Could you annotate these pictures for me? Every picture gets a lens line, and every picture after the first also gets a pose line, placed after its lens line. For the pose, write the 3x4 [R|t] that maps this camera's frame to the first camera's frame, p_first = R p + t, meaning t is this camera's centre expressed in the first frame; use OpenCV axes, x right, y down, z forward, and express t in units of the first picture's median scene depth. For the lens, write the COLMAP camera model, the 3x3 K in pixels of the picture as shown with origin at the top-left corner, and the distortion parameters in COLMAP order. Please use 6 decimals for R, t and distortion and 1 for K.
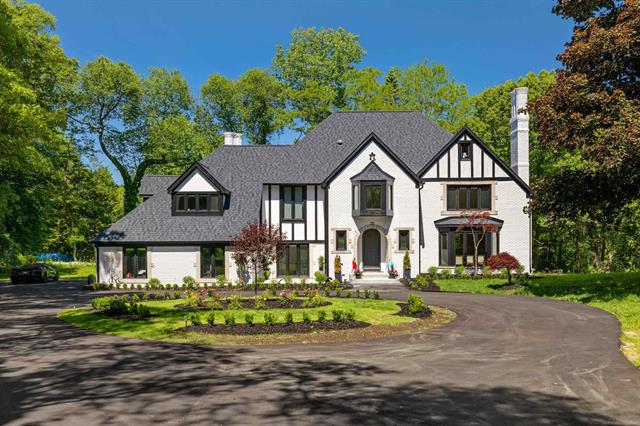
lens RADIAL K [[644.7, 0, 320.0], [0, 644.7, 213.0], [0, 0, 1]] dist [0.005603, -0.002816]
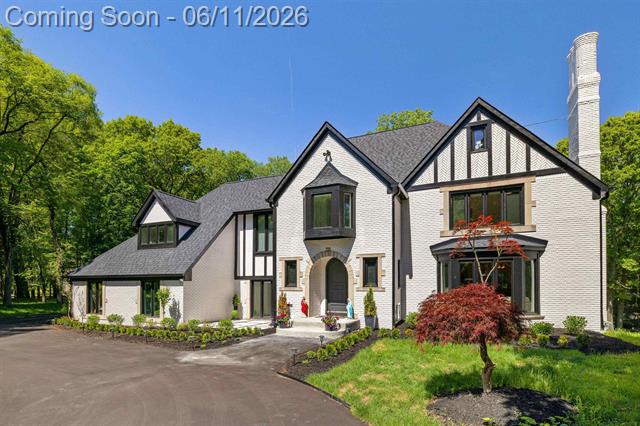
lens RADIAL K [[349.7, 0, 320.4], [0, 349.7, 272.5], [0, 0, 1]] dist [-0.003024, 0.001051]
pose [[0.921757, -0.008185, -0.387681, 0.214516], [0.005442, 0.999952, -0.008173, 0.043176], [0.387729, 0.005424, 0.921757, 0.614909]]
